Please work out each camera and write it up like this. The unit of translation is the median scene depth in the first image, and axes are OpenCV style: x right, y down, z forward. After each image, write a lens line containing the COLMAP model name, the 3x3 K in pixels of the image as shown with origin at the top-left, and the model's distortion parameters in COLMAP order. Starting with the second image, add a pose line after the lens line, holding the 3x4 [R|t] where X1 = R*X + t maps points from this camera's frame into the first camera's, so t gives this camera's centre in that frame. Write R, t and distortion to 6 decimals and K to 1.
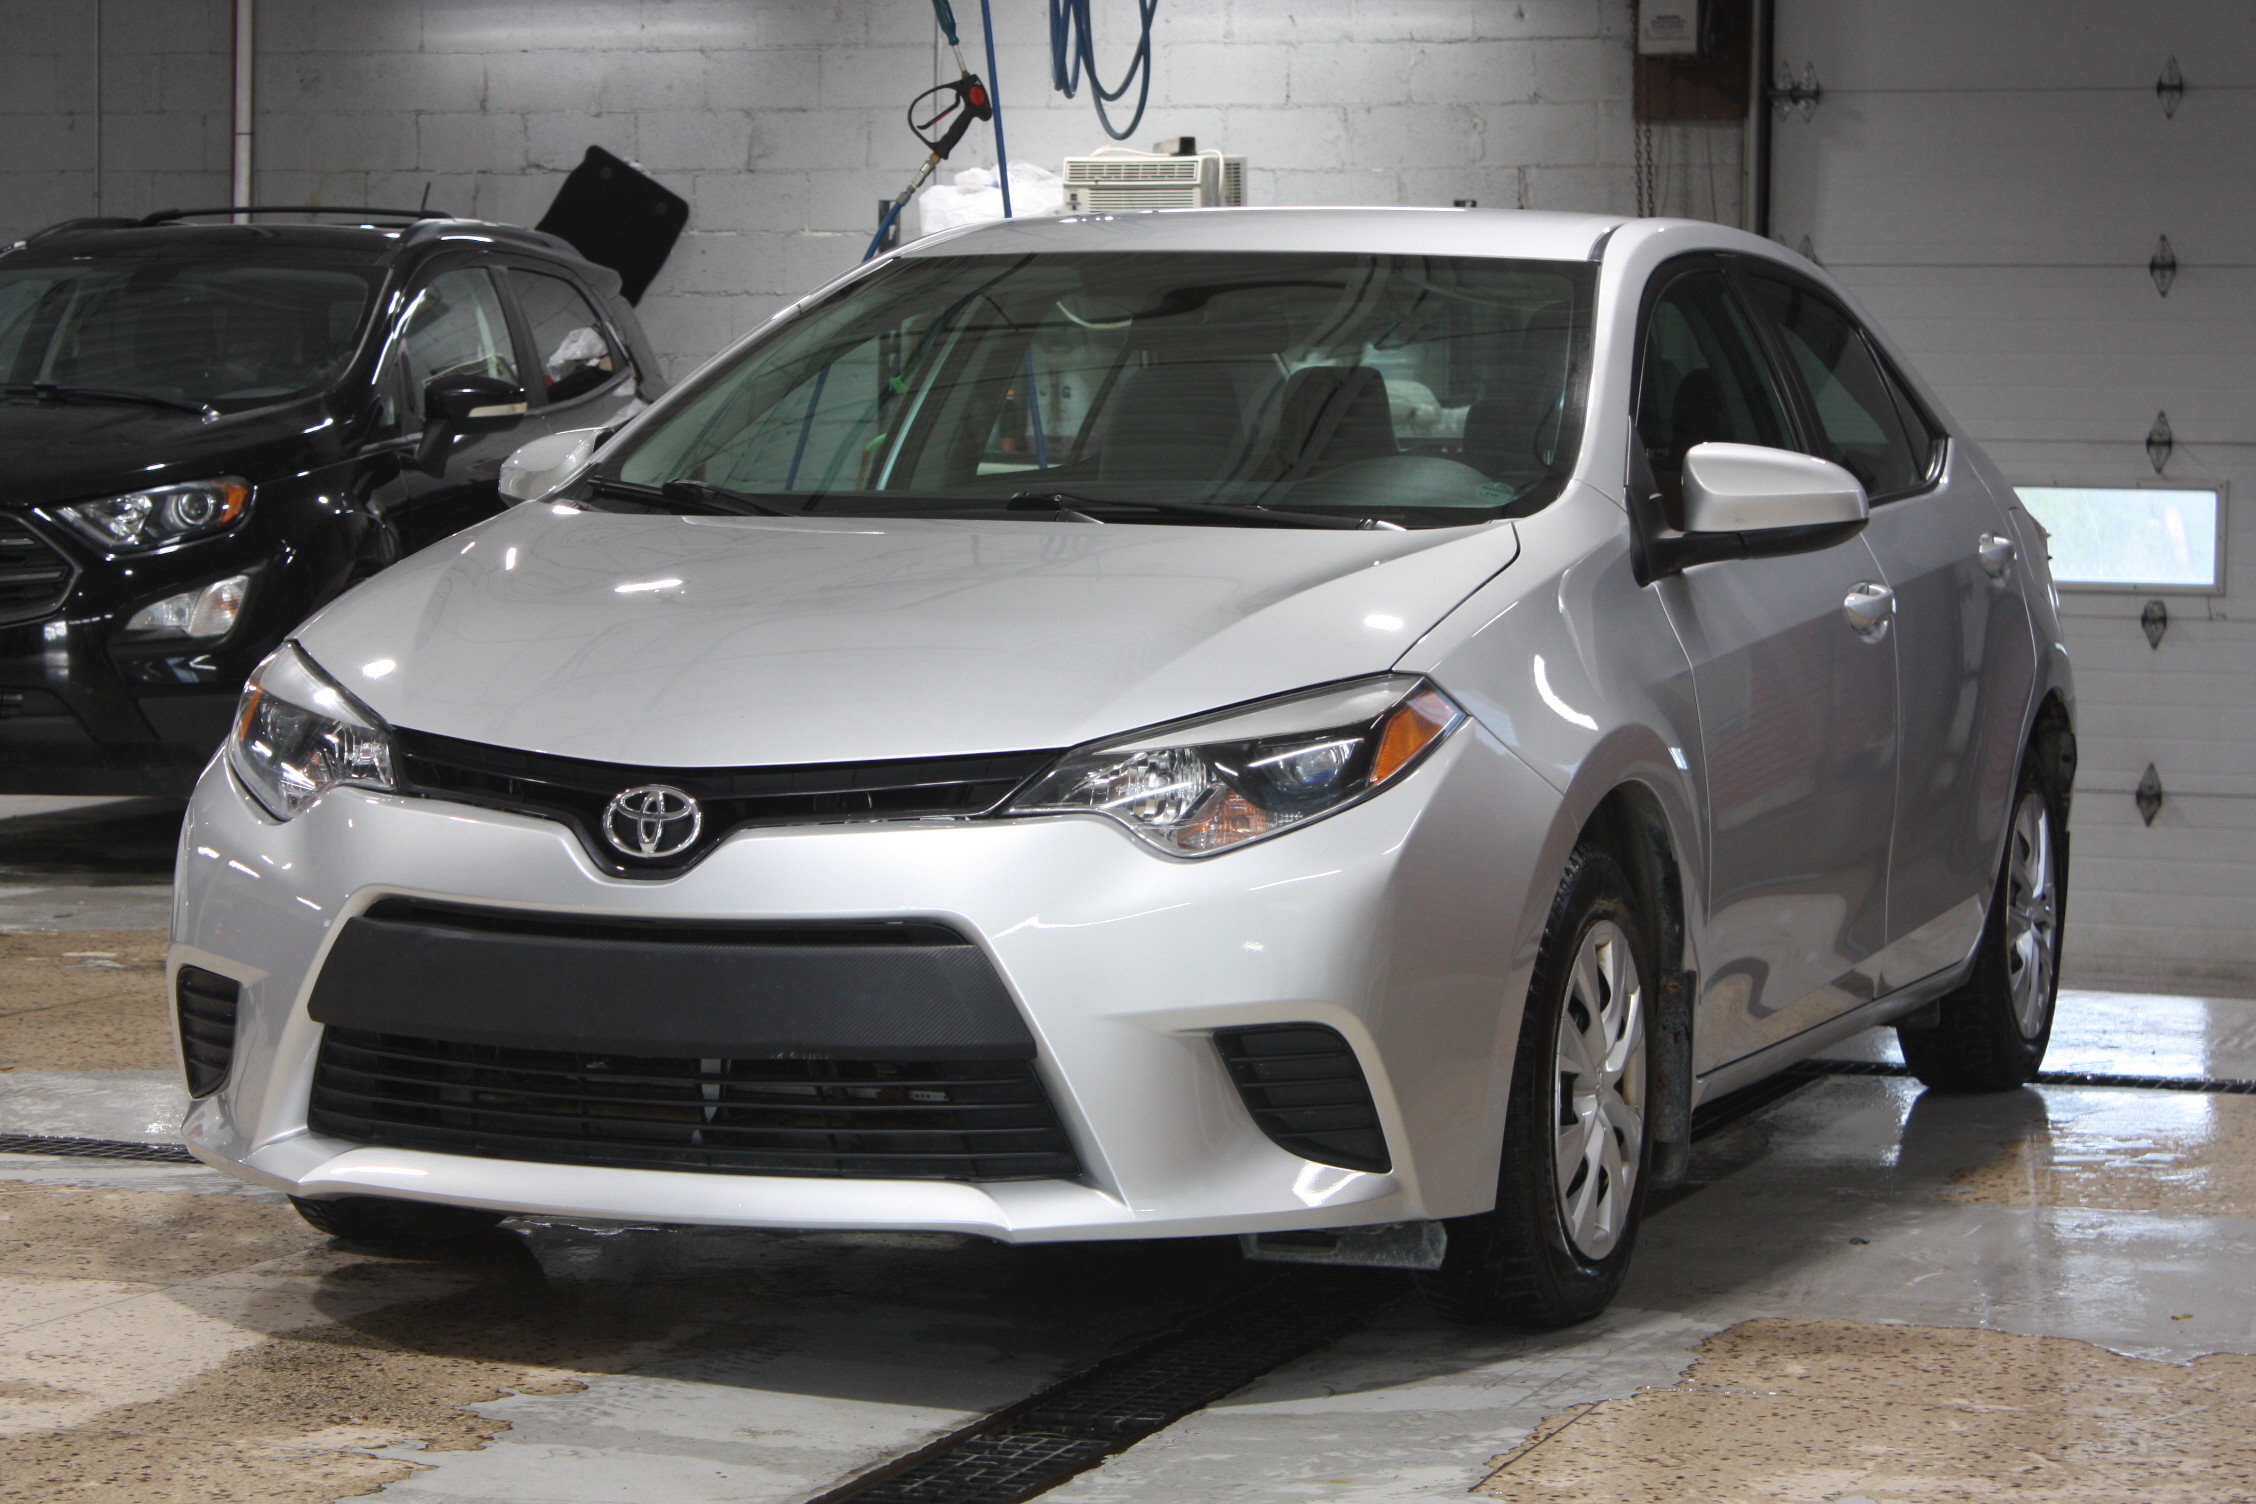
lens RADIAL K [[5543.3, 0, 1136.6], [0, 5543.3, 746.4], [0, 0, 1]] dist [0.100706, 0.000000]
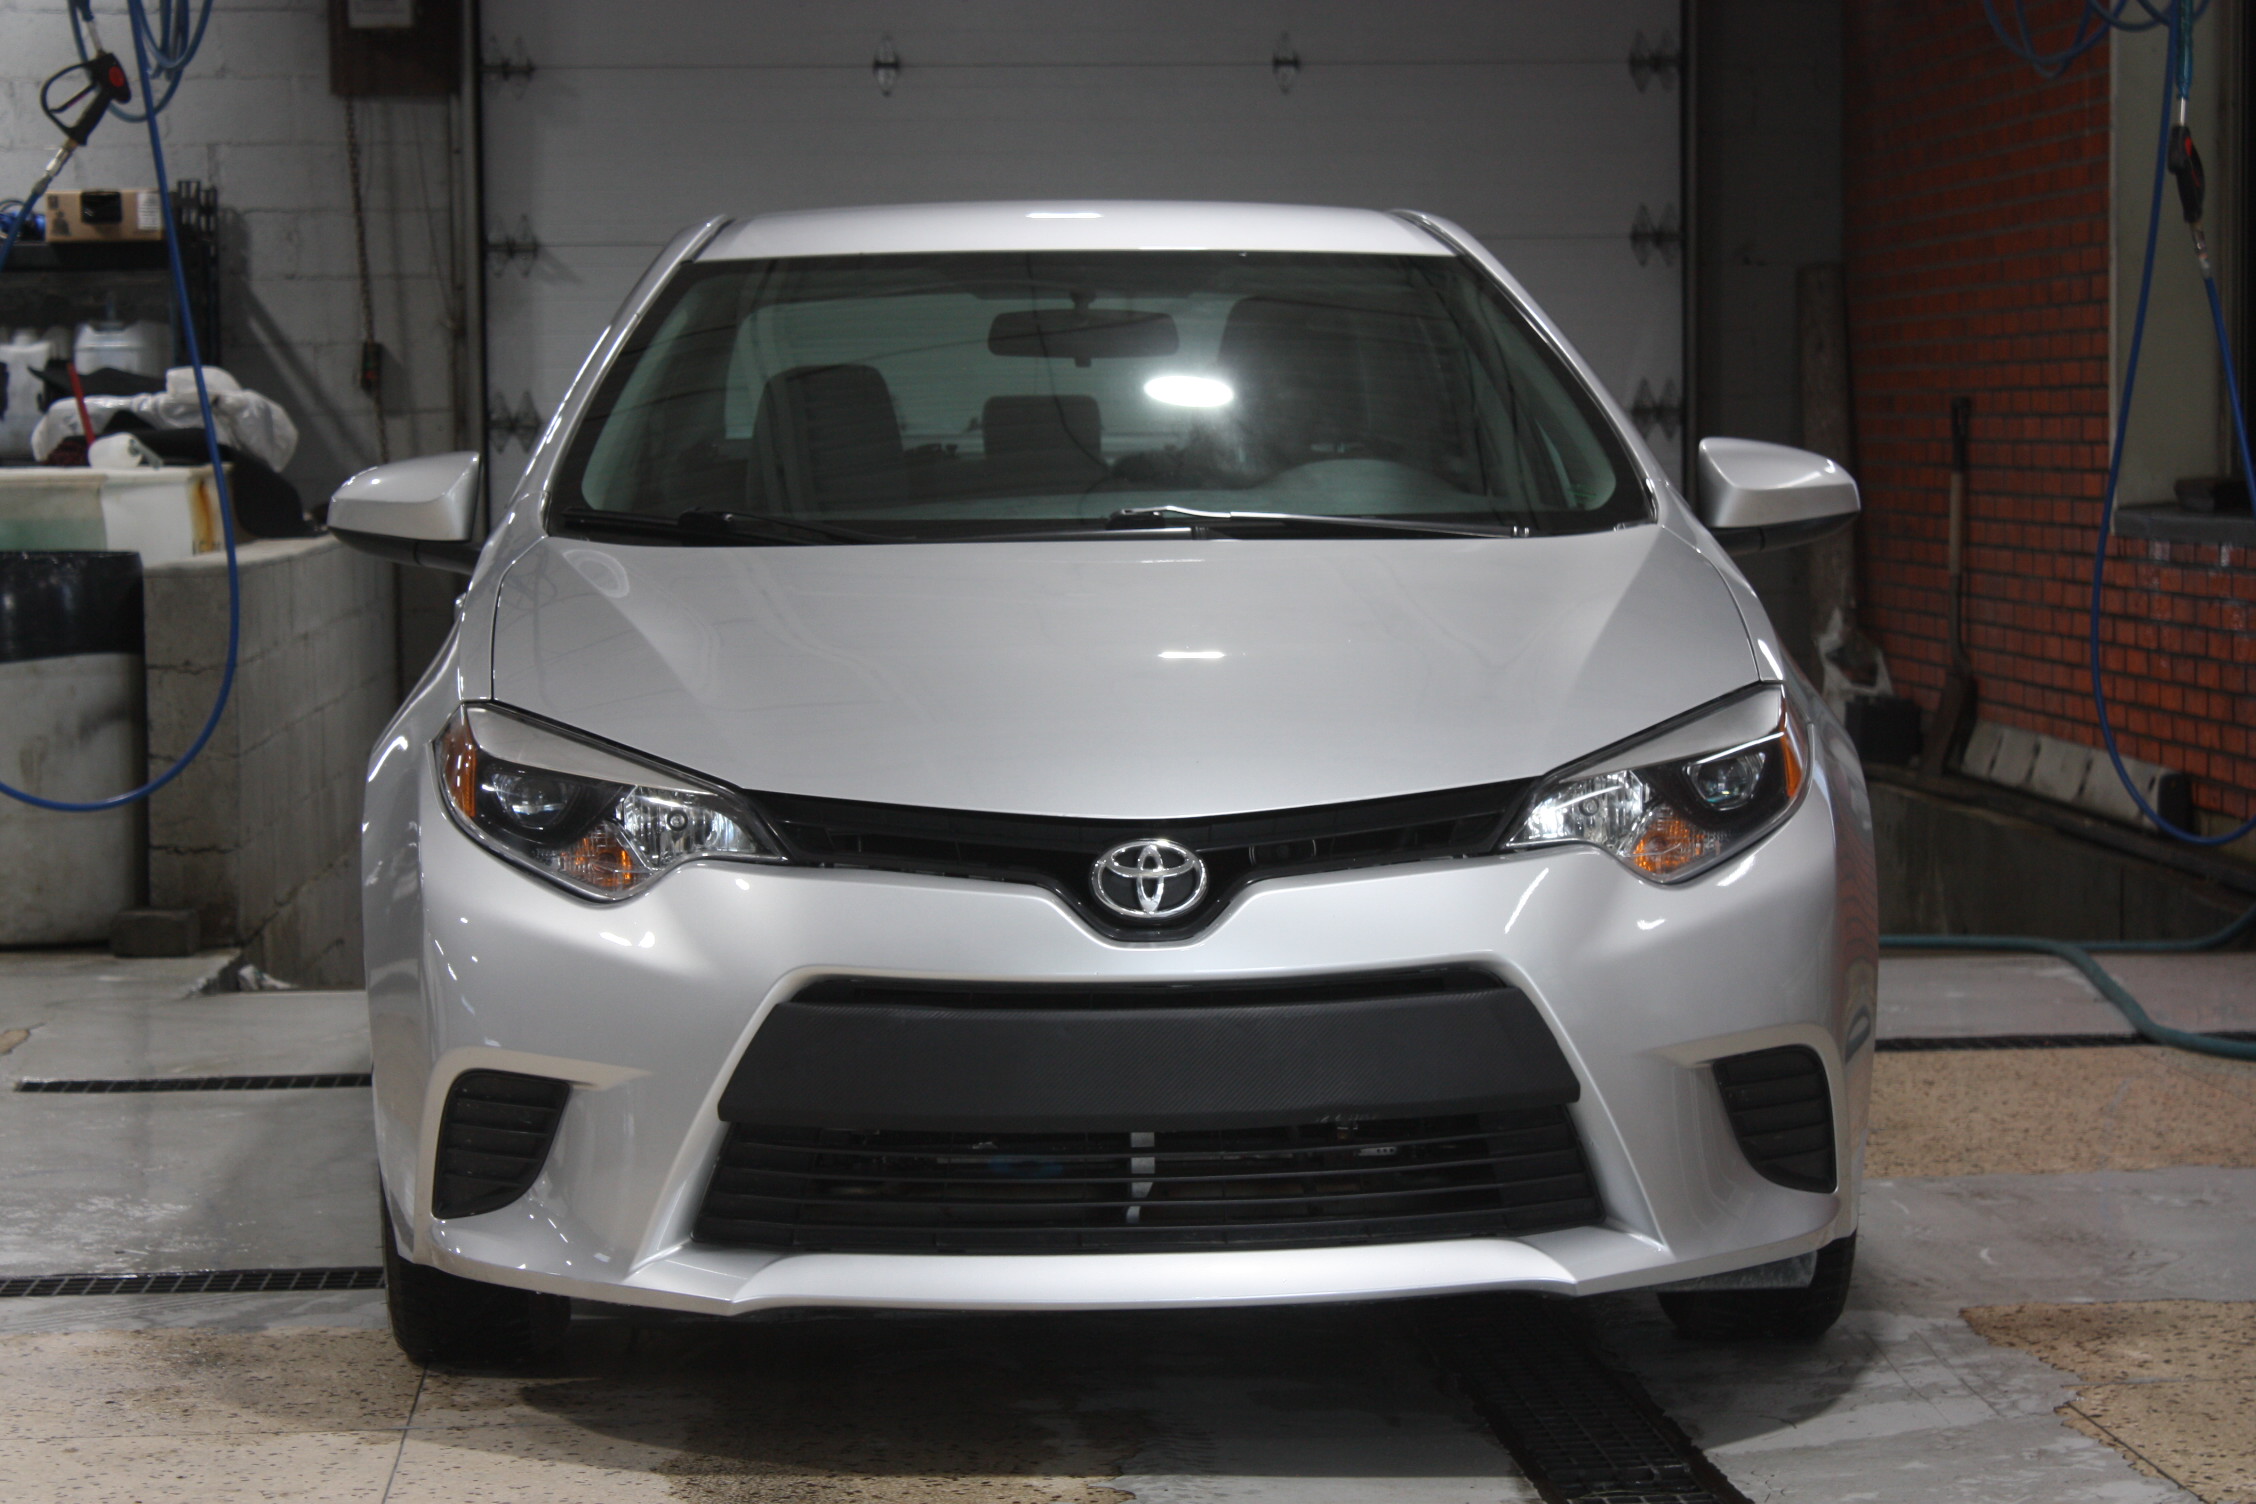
lens RADIAL K [[5543.3, 0, 1130.6], [0, 5543.3, 756.7], [0, 0, 1]] dist [0.100706, 0.000000]
pose [[0.917984, -0.049920, 0.393462, -0.434719], [0.046580, 0.998752, 0.018040, -0.022703], [-0.393872, 0.001767, 0.919164, 0.142974]]
